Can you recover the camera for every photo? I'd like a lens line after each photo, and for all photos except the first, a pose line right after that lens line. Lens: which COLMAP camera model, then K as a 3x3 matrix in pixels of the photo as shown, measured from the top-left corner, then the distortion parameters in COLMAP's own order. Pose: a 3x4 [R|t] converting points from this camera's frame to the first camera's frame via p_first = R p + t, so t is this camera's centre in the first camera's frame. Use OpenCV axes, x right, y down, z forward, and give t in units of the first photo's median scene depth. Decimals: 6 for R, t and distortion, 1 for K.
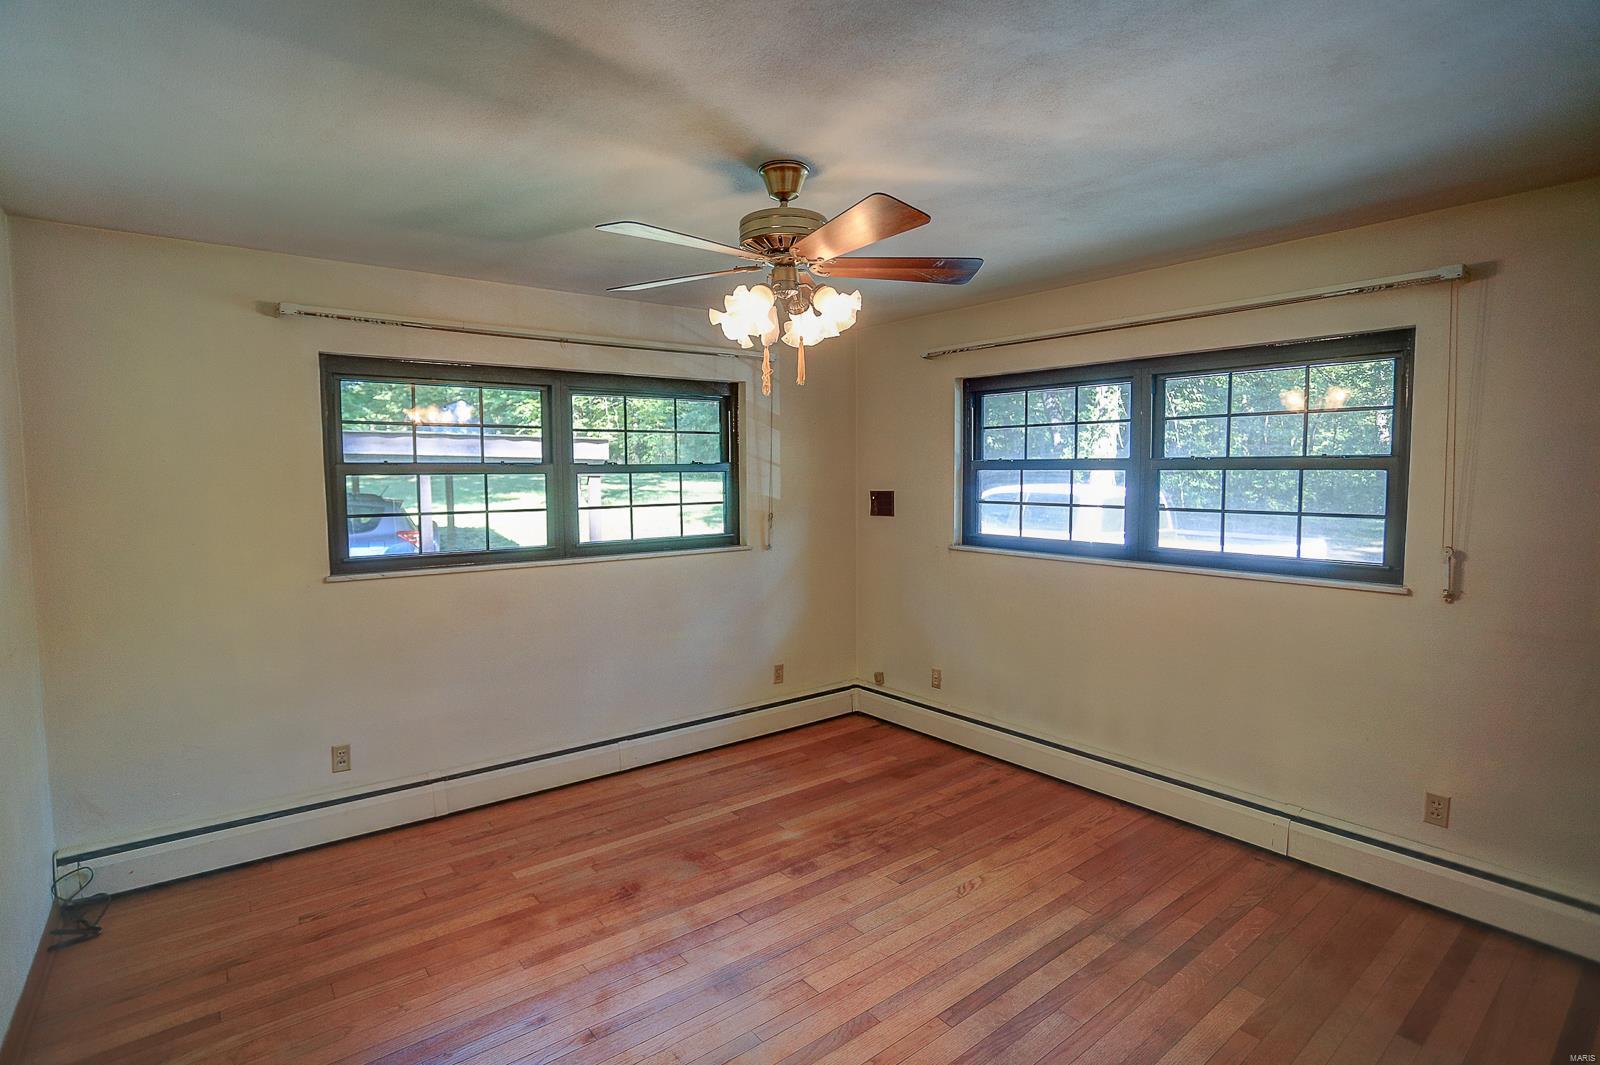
lens RADIAL K [[788.7, 0, 800.0], [0, 788.7, 532.5], [0, 0, 1]] dist [-0.001090, -0.000110]
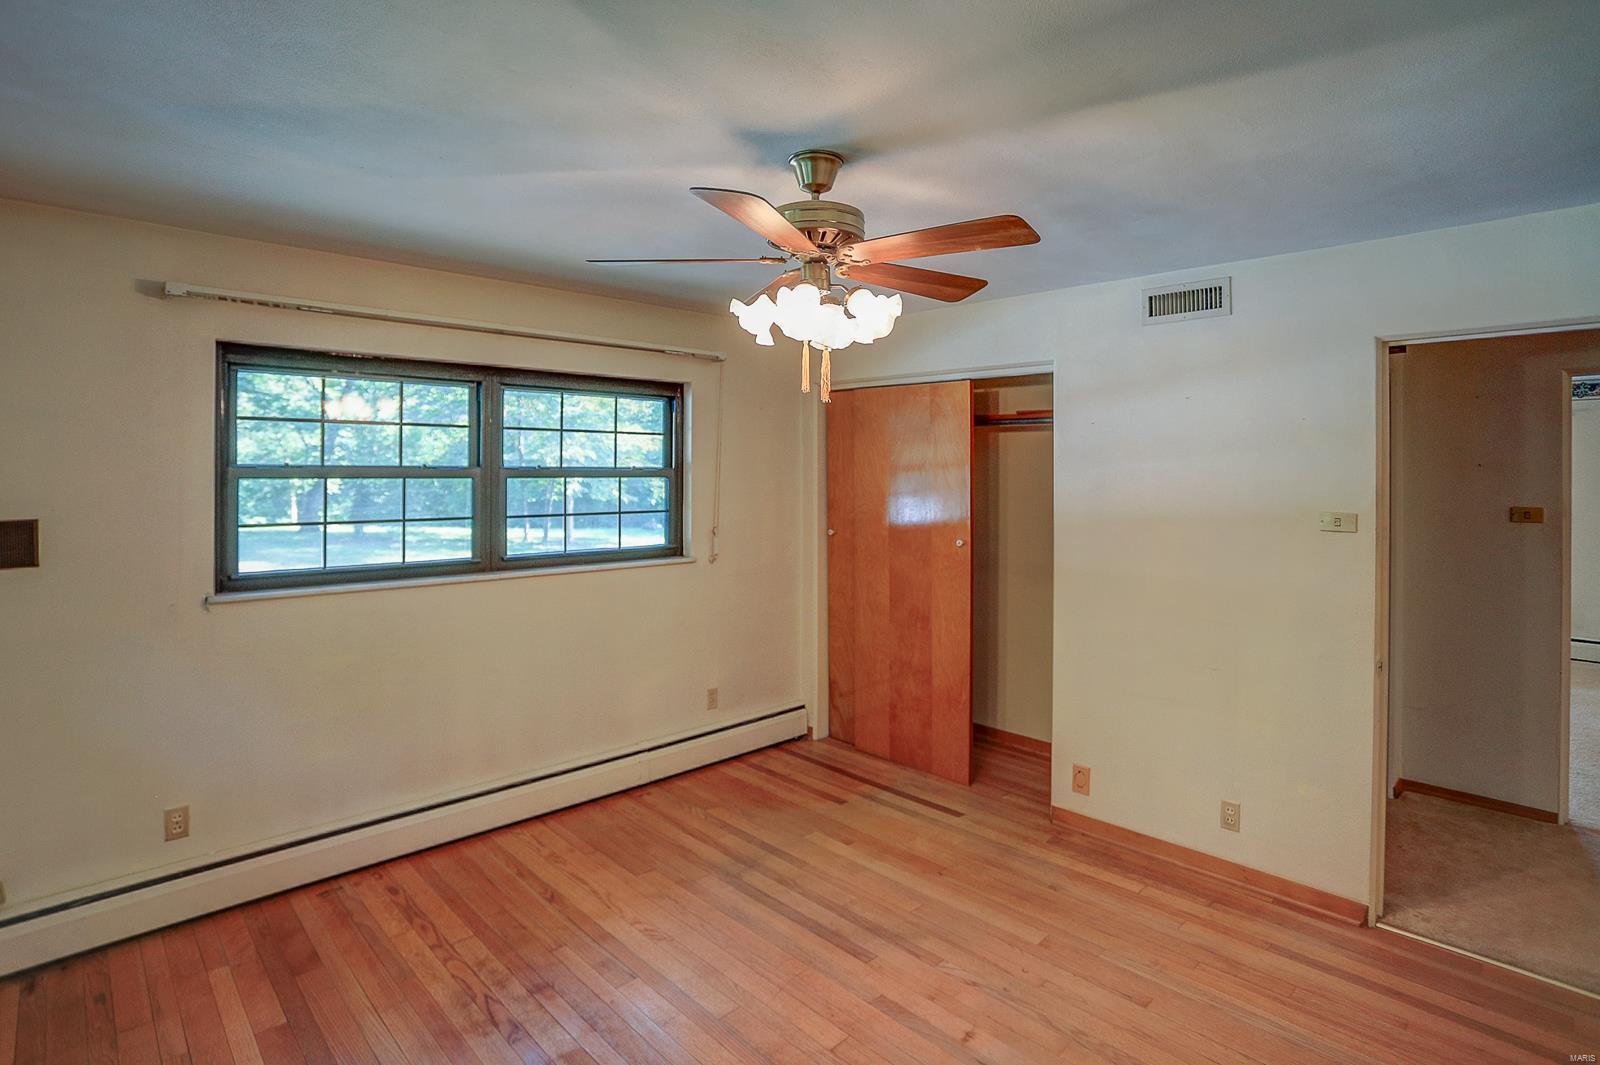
lens RADIAL K [[808.5, 0, 803.1], [0, 808.5, 480.0], [0, 0, 1]] dist [-0.082317, 0.035262]
pose [[-0.089455, -0.001973, 0.995989, -0.675723], [0.080130, 0.996742, 0.009171, -0.064515], [-0.992762, 0.080629, -0.089005, 0.822211]]
